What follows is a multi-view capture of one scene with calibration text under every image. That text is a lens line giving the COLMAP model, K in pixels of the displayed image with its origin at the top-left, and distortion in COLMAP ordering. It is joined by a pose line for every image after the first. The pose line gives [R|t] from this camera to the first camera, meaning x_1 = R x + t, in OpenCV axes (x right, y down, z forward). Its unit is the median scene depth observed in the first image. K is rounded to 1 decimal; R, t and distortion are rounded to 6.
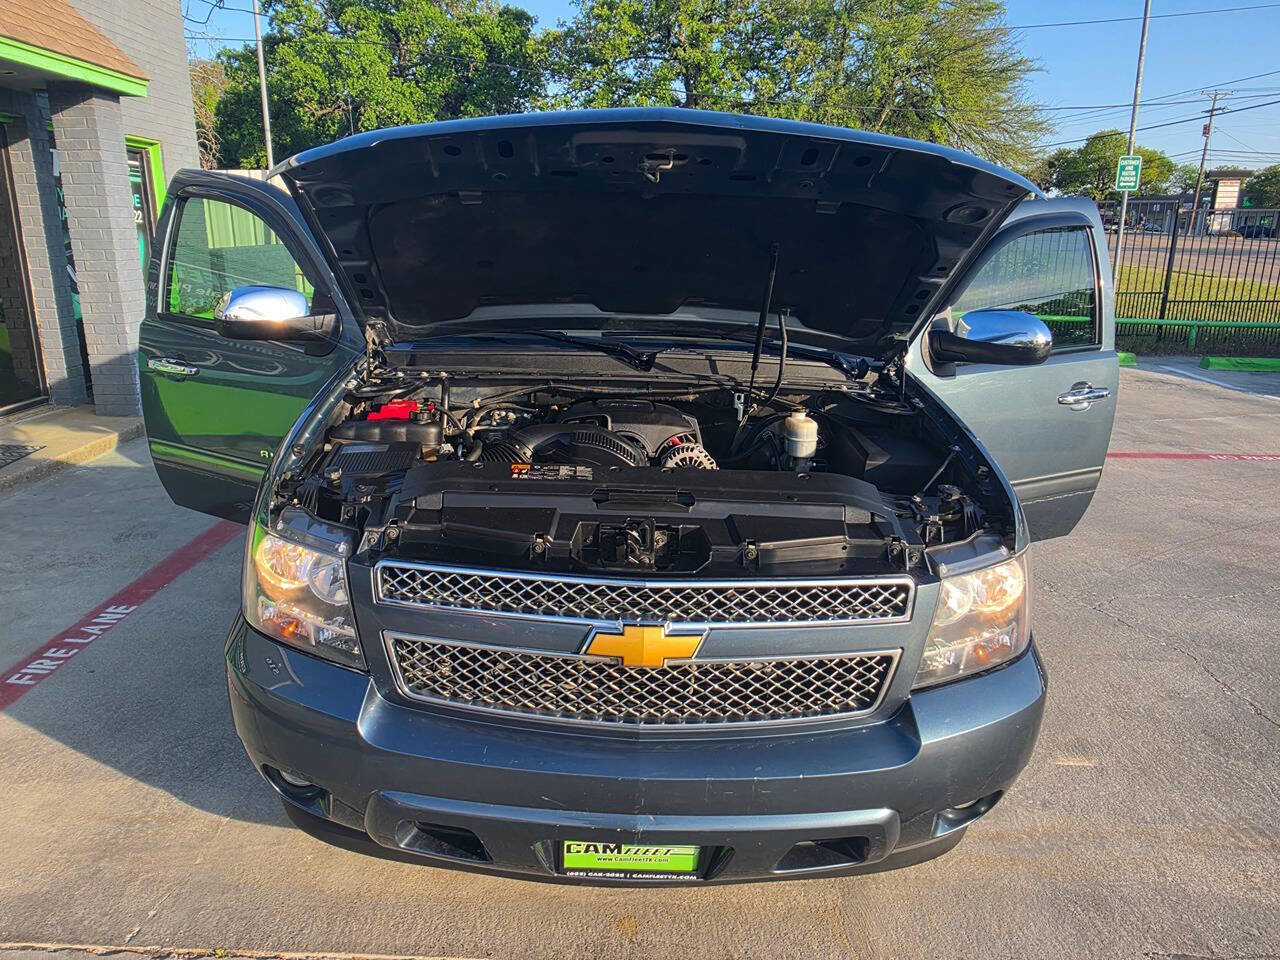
lens RADIAL K [[908.1, 0, 608.9], [0, 908.1, 474.2], [0, 0, 1]] dist [0.007379, -0.008619]
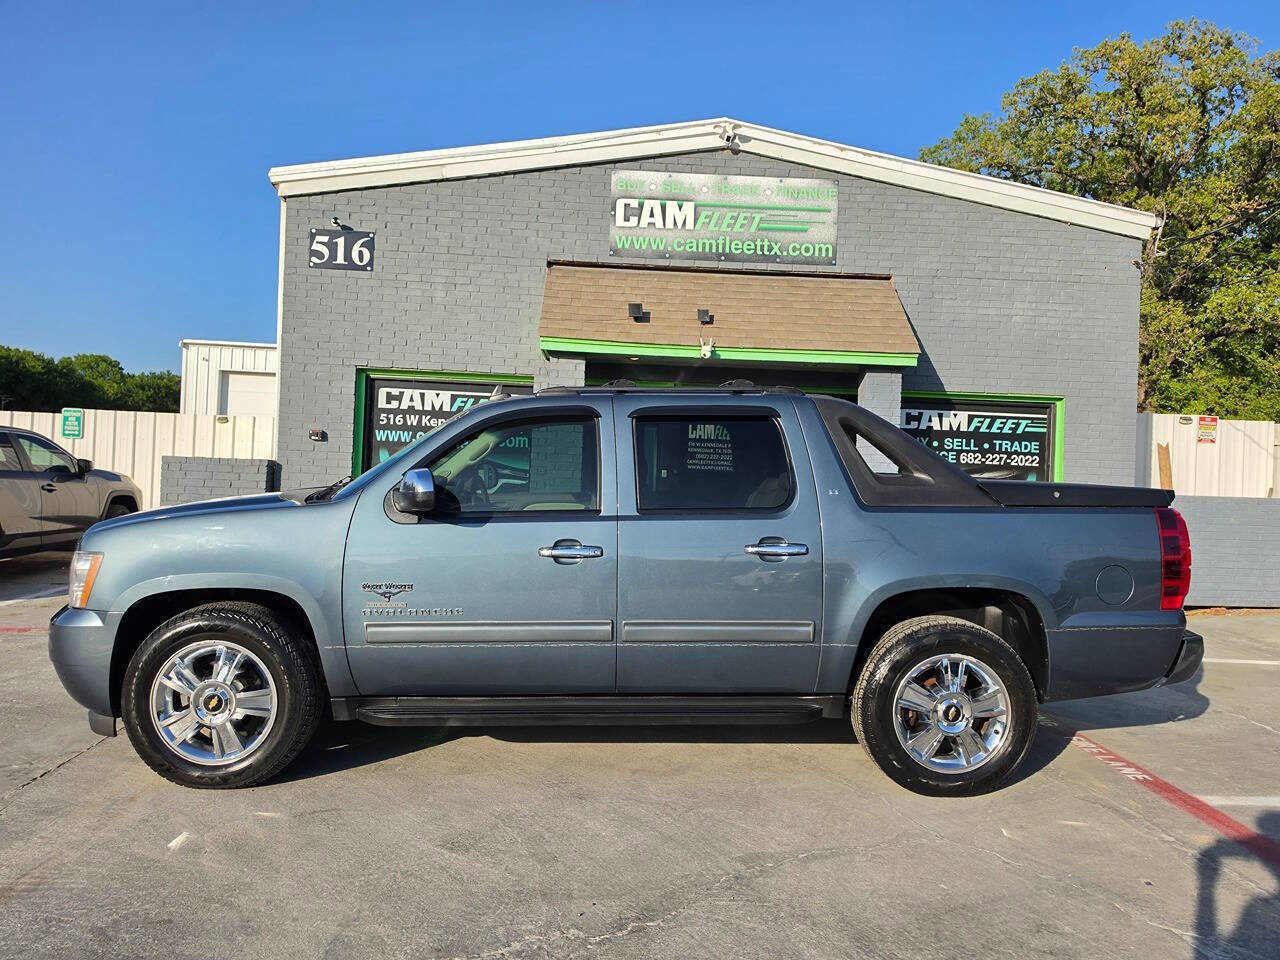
lens RADIAL K [[908.1, 0, 649.2], [0, 908.1, 485.9], [0, 0, 1]] dist [0.007379, -0.008619]
pose [[0.050589, 0.008544, -0.998683, 2.135880], [-0.289072, 0.957286, -0.006453, -0.362845], [0.955970, 0.289018, 0.050898, 1.708509]]
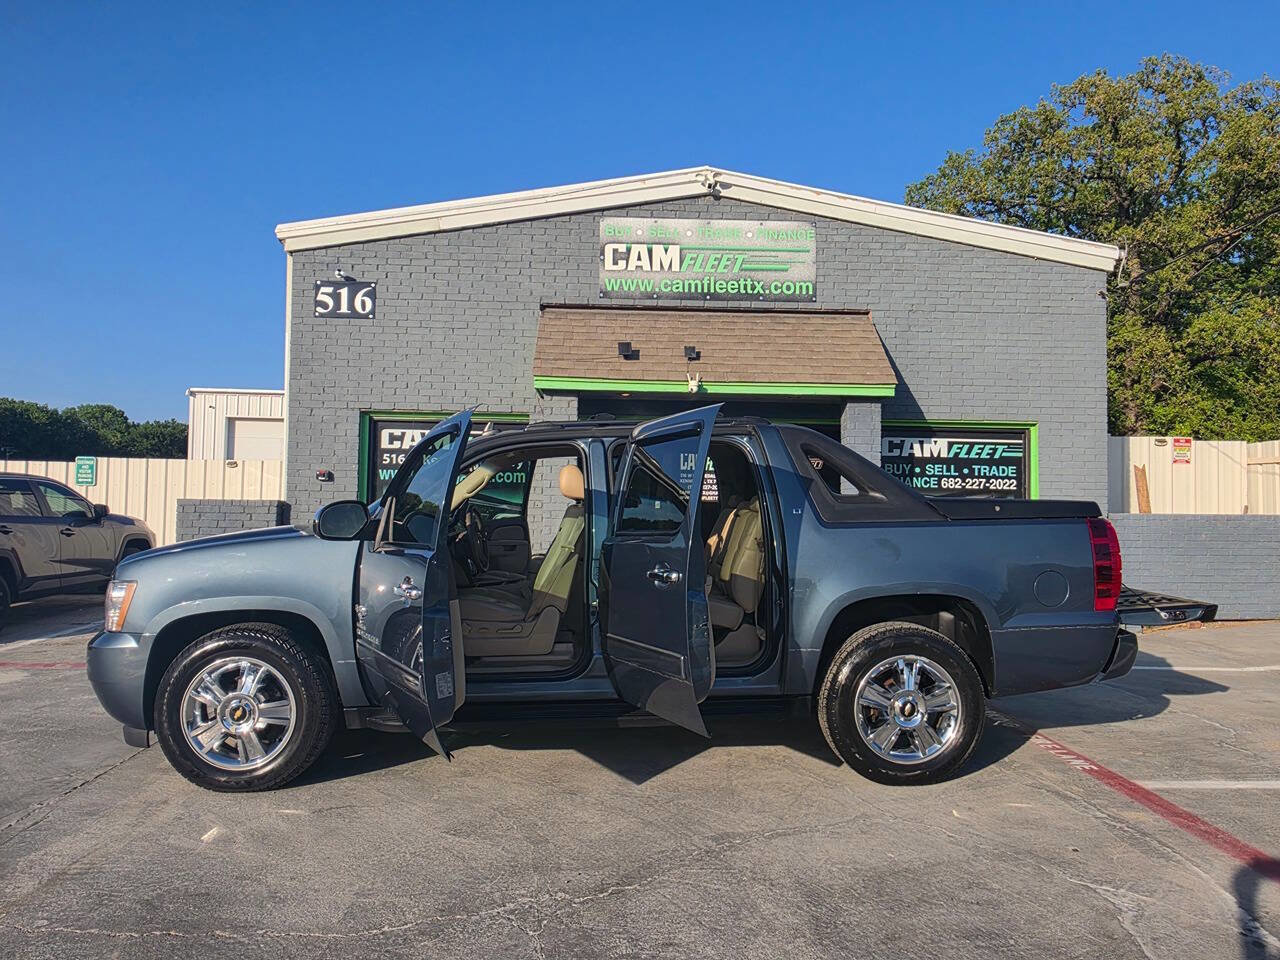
lens RADIAL K [[908.1, 0, 651.4], [0, 908.1, 498.3], [0, 0, 1]] dist [0.007379, -0.008619]
pose [[0.048740, -0.018873, -0.998633, 2.304692], [-0.266808, 0.963244, -0.031226, -0.350803], [0.962516, 0.267966, 0.041913, 1.752162]]
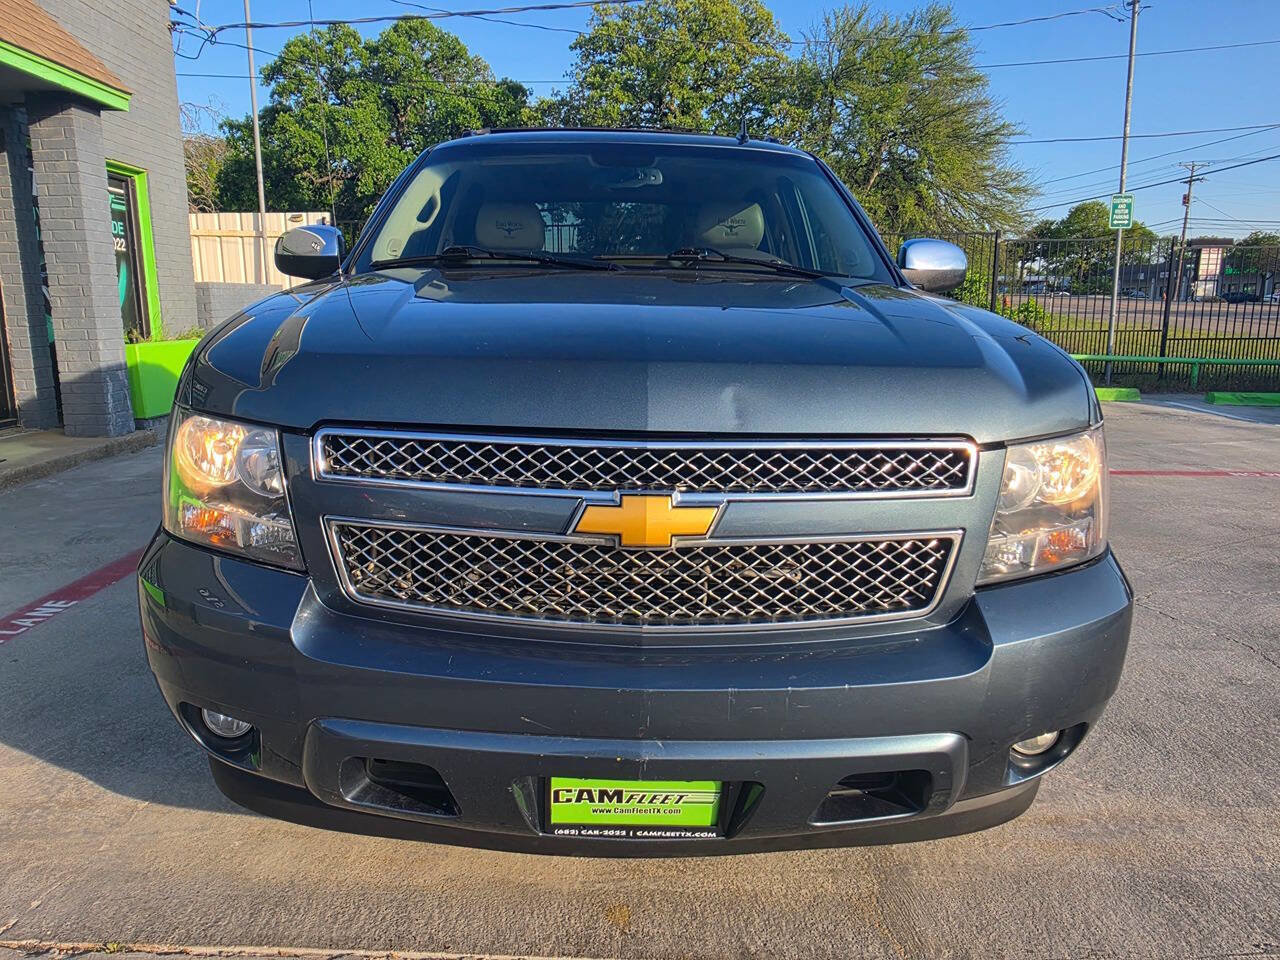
lens RADIAL K [[908.1, 0, 615.6], [0, 908.1, 472.9], [0, 0, 1]] dist [0.007379, -0.008619]
pose [[0.999876, -0.012750, 0.009234, 0.003180], [0.013427, 0.996906, -0.077444, 0.149115], [-0.008219, 0.077558, 0.996954, 0.139883]]
